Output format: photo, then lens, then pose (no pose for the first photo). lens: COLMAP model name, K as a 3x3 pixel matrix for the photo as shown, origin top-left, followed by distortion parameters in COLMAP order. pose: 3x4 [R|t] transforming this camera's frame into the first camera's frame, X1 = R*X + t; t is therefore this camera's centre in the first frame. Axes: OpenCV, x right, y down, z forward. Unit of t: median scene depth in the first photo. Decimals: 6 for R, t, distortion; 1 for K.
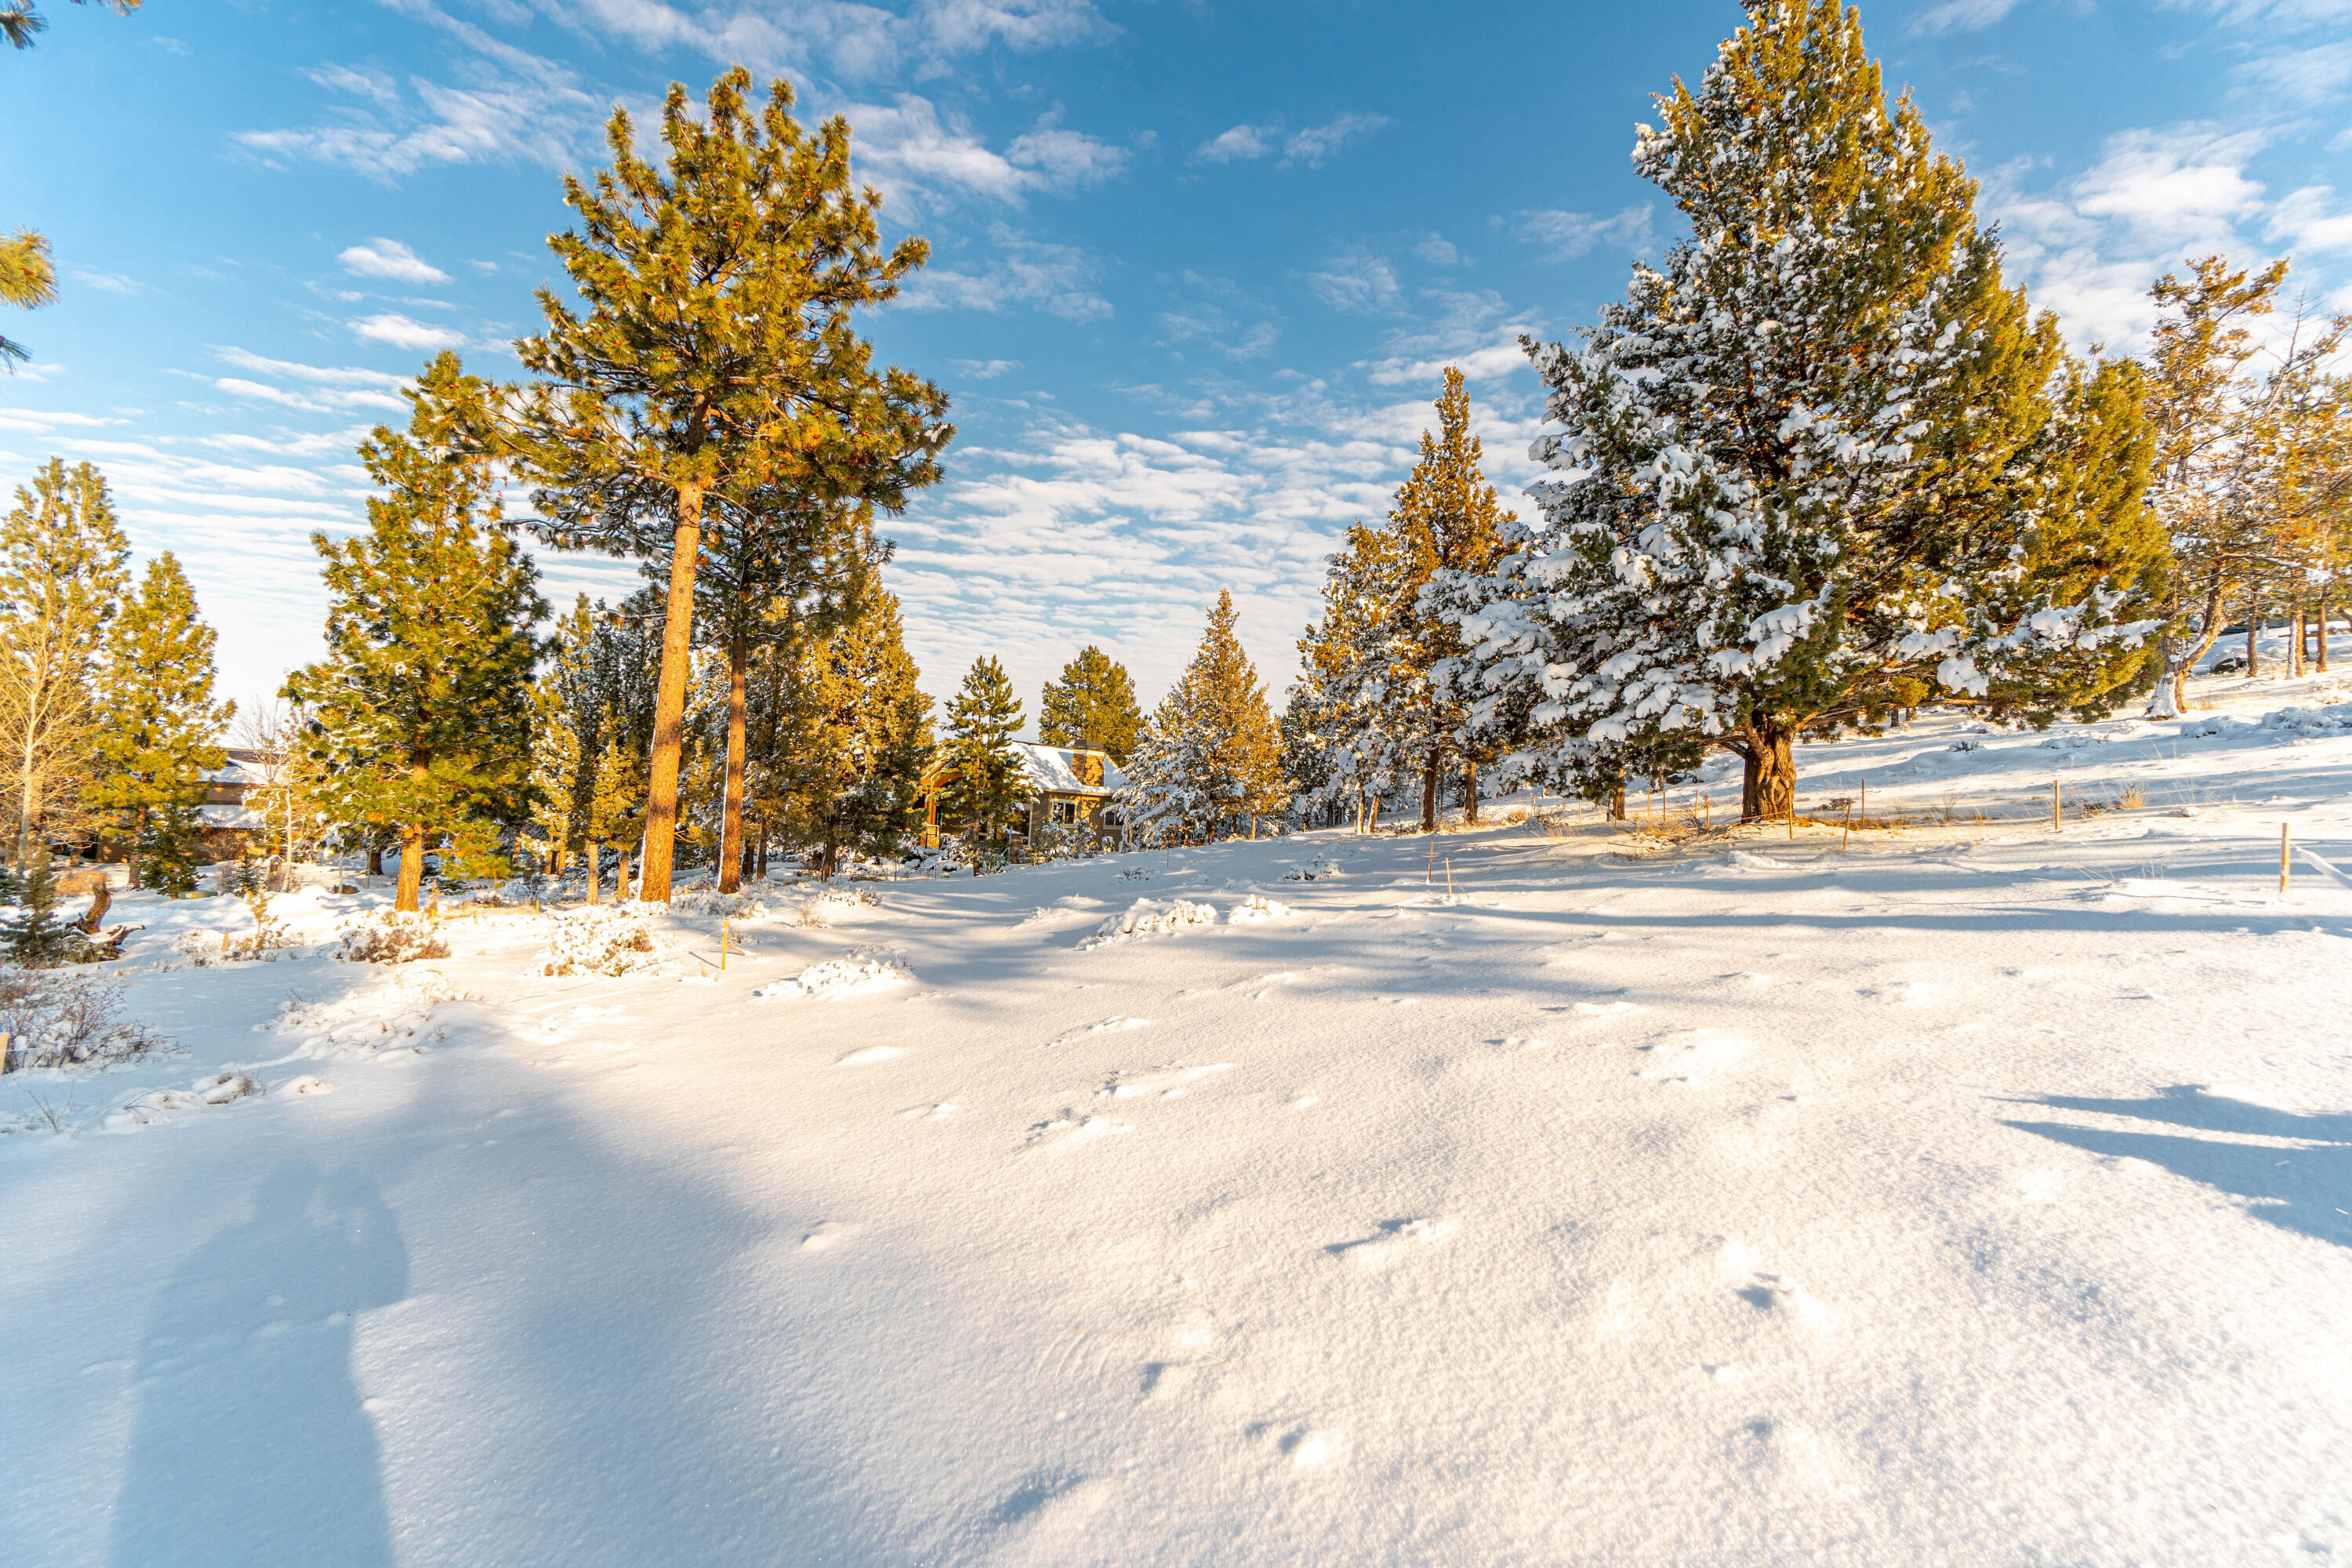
lens RADIAL K [[979.7, 0, 1177.3], [0, 979.7, 783.0], [0, 0, 1]] dist [-0.009021, 0.002747]
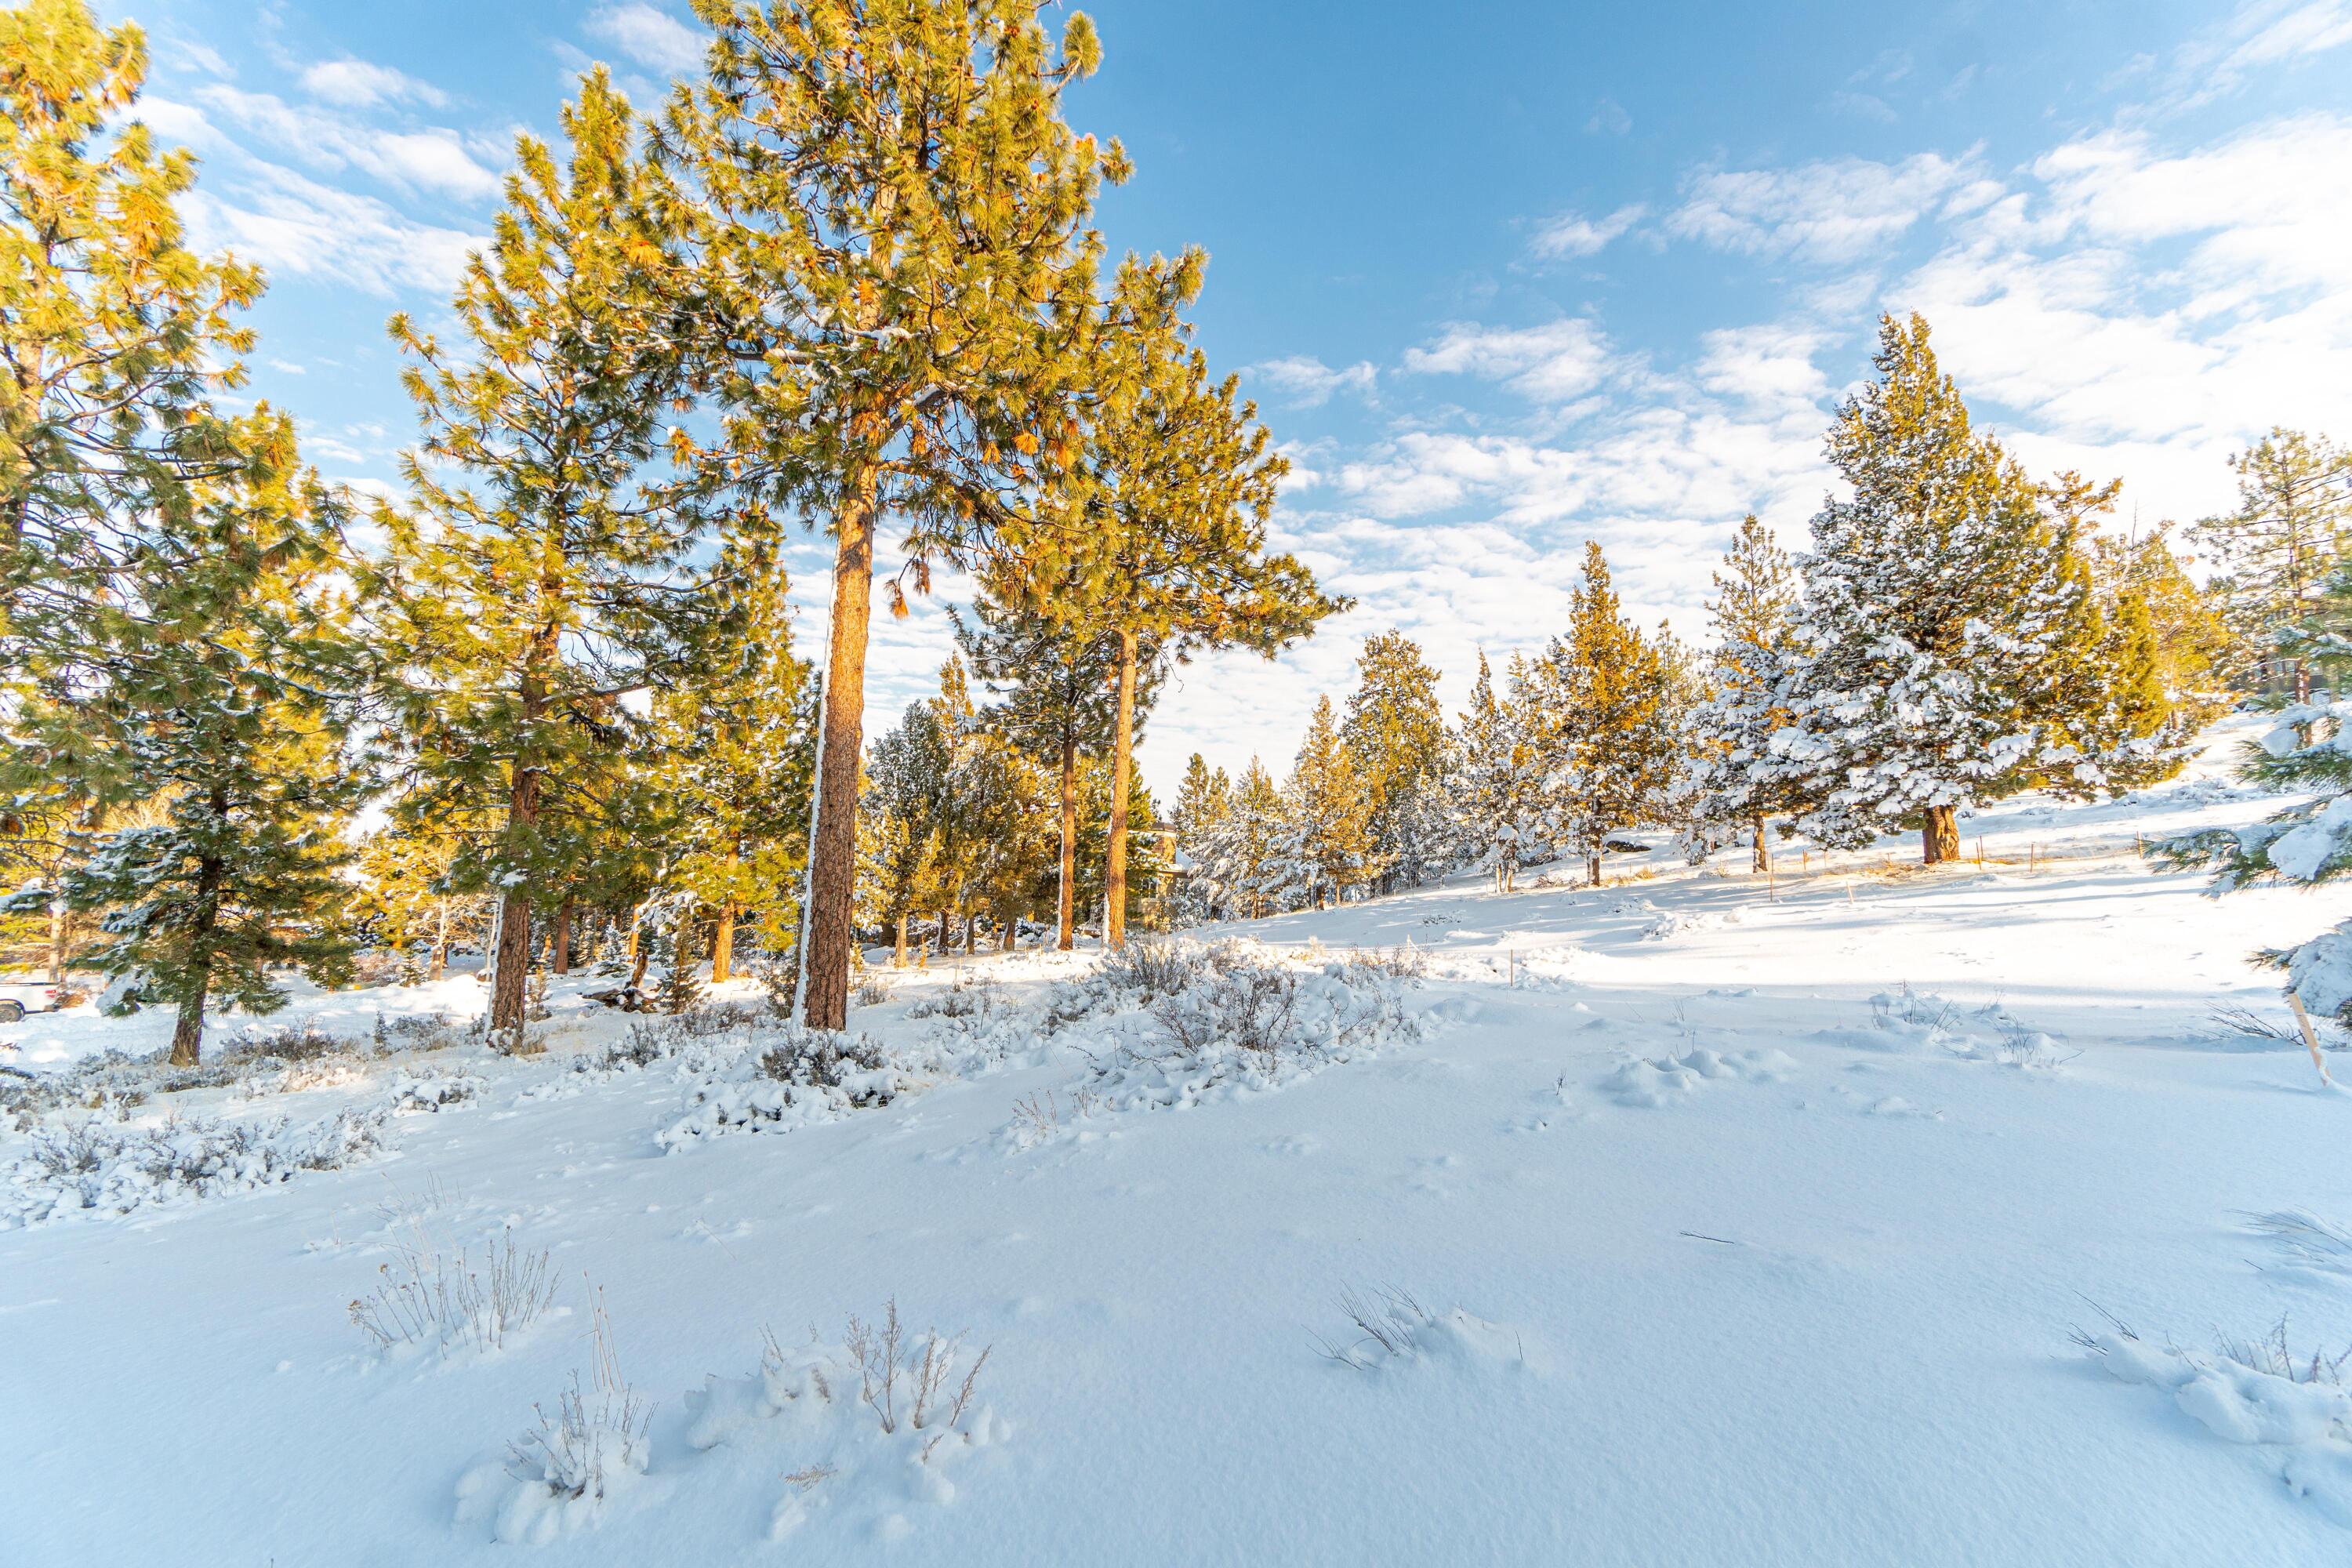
lens RADIAL K [[979.7, 0, 1177.7], [0, 979.7, 793.1], [0, 0, 1]] dist [-0.009021, 0.002747]
pose [[0.992339, -0.013163, 0.122839, -0.350622], [0.022190, 0.997128, -0.072408, 0.006101], [-0.121533, 0.074579, 0.989782, -0.185345]]
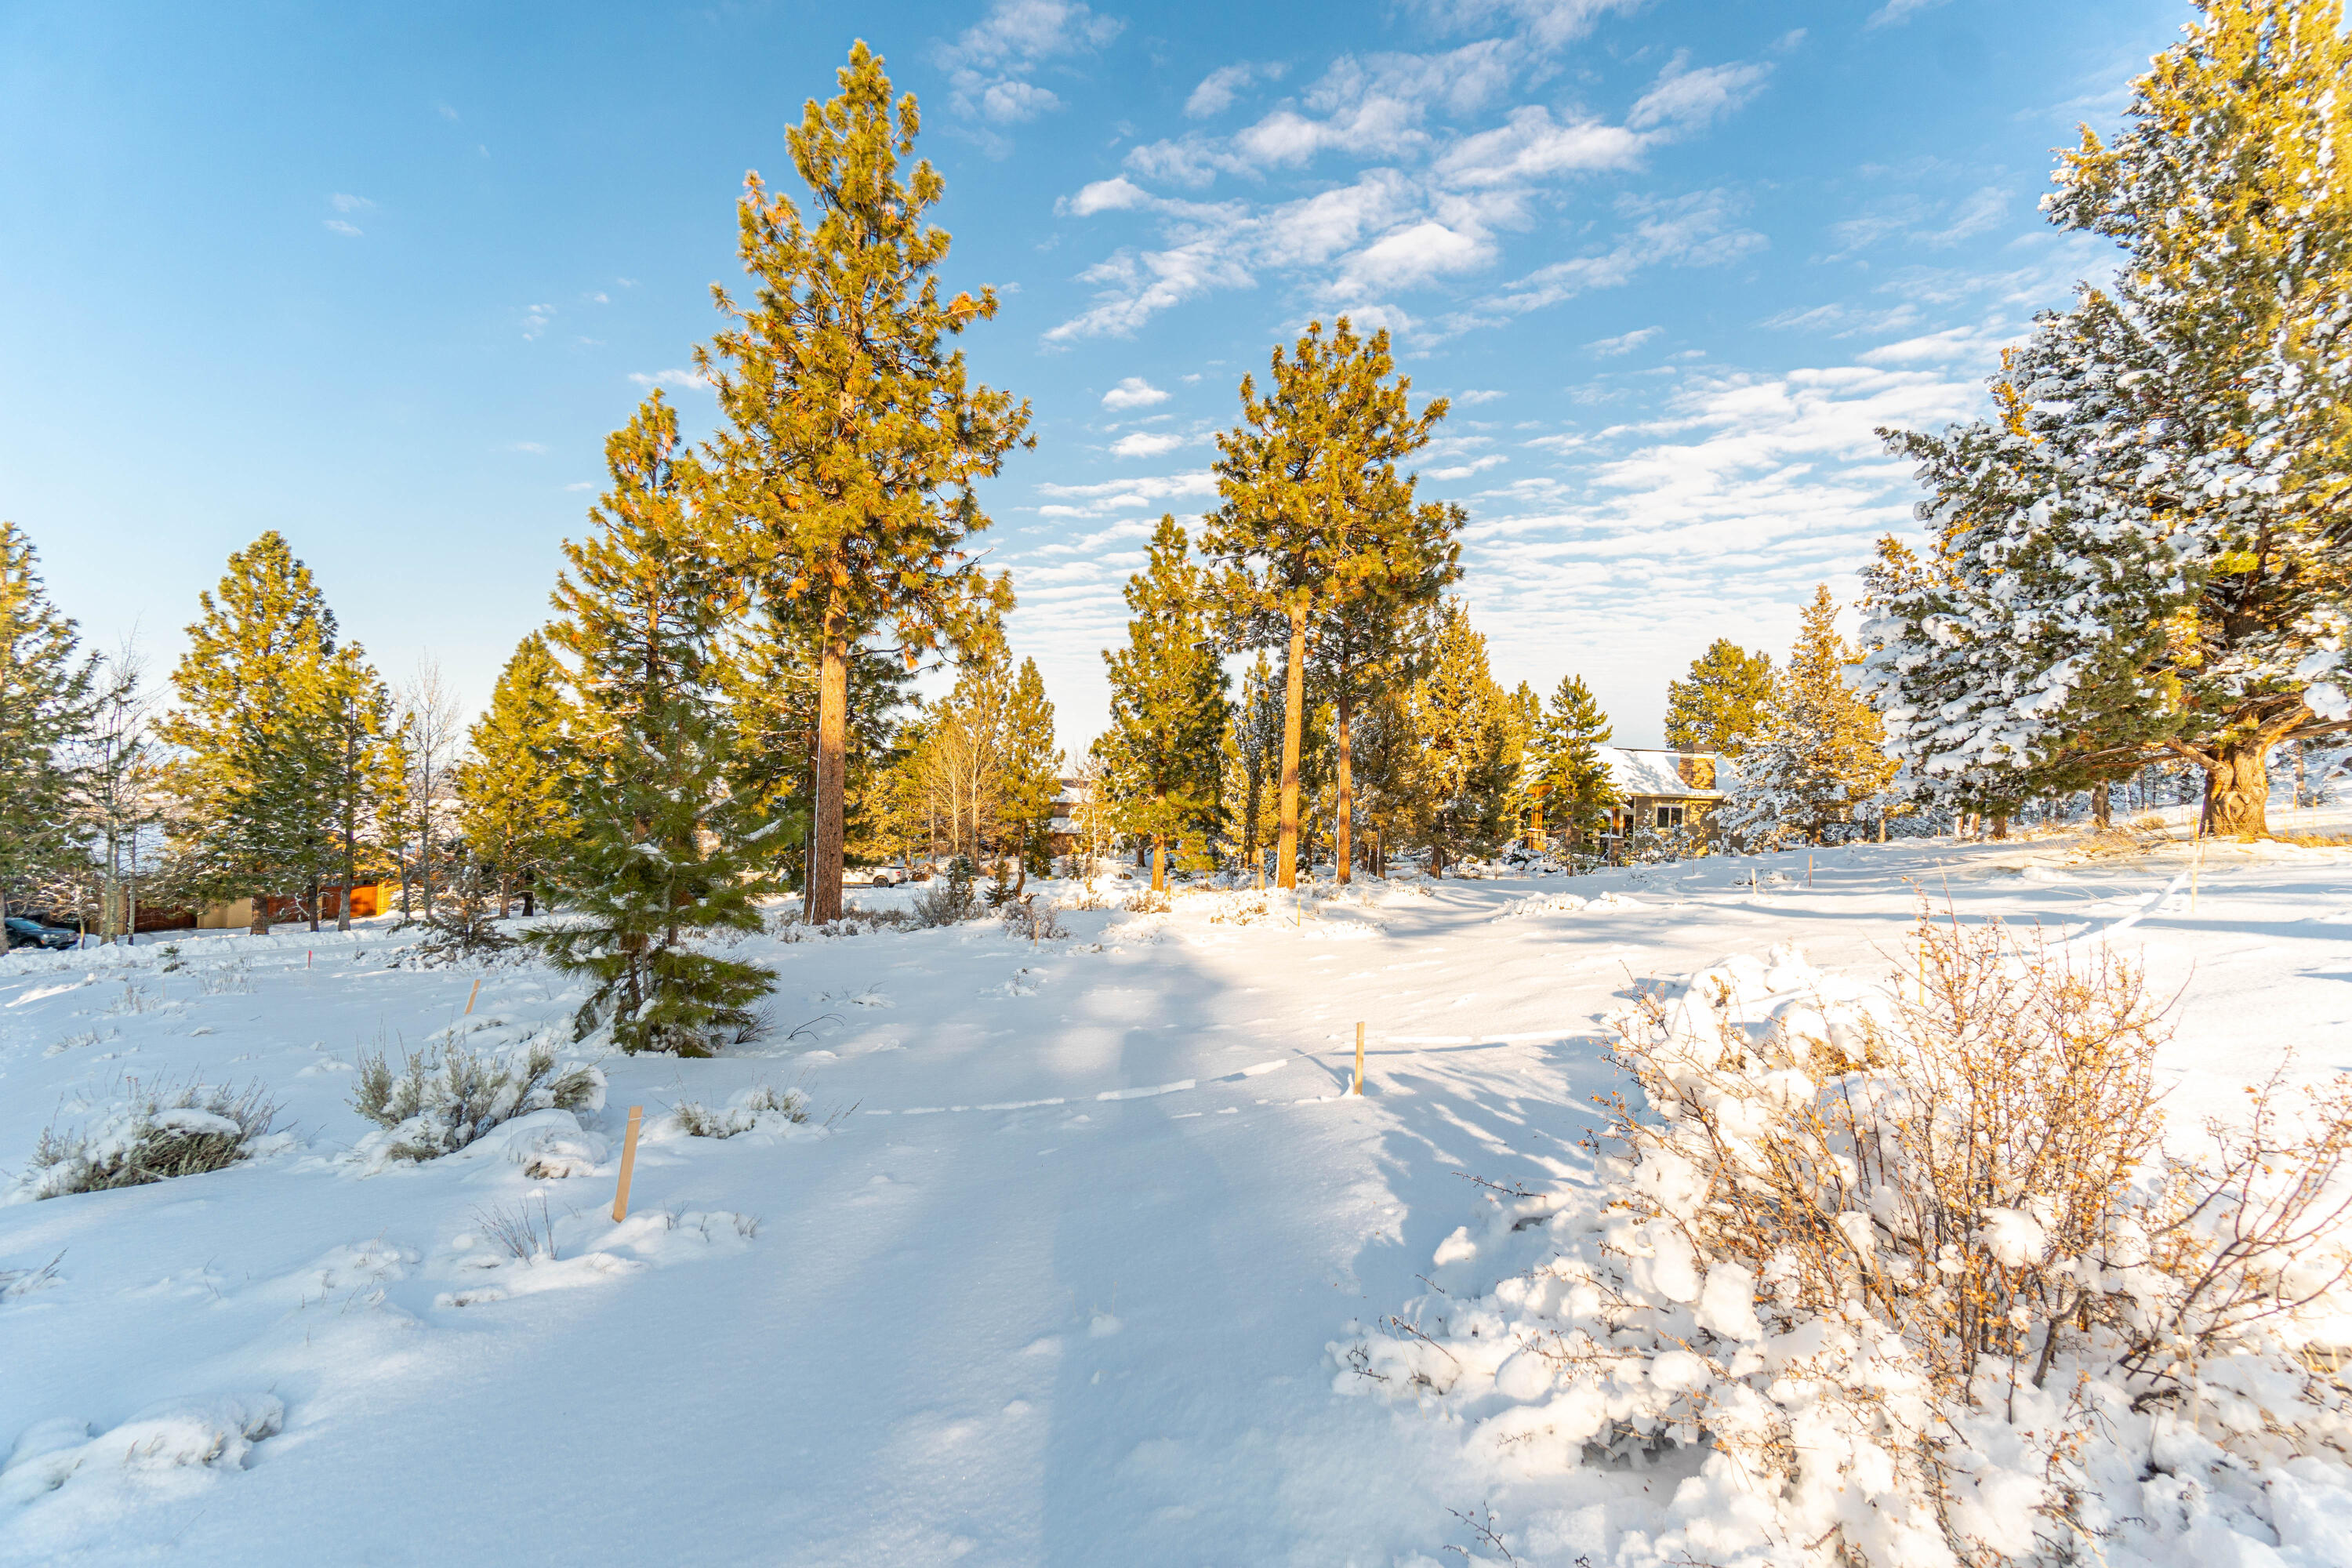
lens RADIAL K [[979.7, 0, 1173.9], [0, 979.7, 771.5], [0, 0, 1]] dist [-0.009021, 0.002747]
pose [[0.794511, -0.041156, -0.605853, 0.146627], [0.034171, 0.999150, -0.023061, -0.017325], [0.606287, -0.002381, 0.795242, -0.178897]]
